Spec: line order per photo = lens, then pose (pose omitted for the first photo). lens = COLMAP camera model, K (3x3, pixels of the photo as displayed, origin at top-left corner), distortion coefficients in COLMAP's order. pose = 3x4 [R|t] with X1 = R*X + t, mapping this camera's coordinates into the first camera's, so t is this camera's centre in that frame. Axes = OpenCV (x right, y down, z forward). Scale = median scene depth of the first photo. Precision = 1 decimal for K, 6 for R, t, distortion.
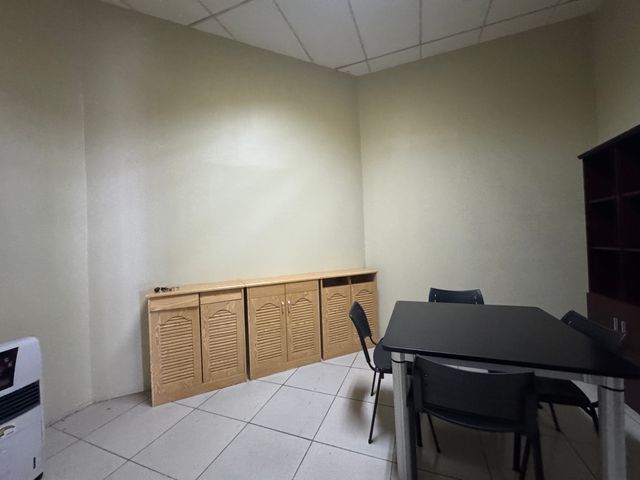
lens RADIAL K [[257.0, 0, 321.7], [0, 257.0, 237.5], [0, 0, 1]] dist [-0.000151, 0.000789]
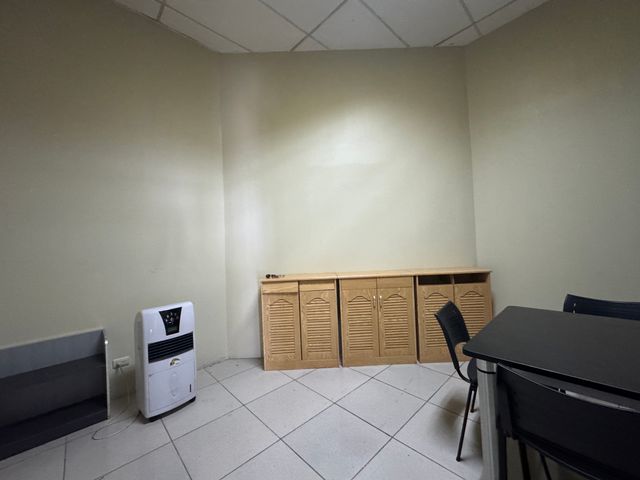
lens RADIAL K [[257.0, 0, 323.1], [0, 257.0, 238.2], [0, 0, 1]] dist [-0.000151, 0.000789]
pose [[0.903894, -0.011138, -0.427611, 0.114017], [0.012253, 0.999925, -0.000144, 0.026174], [0.427581, -0.005109, 0.903963, 0.011616]]
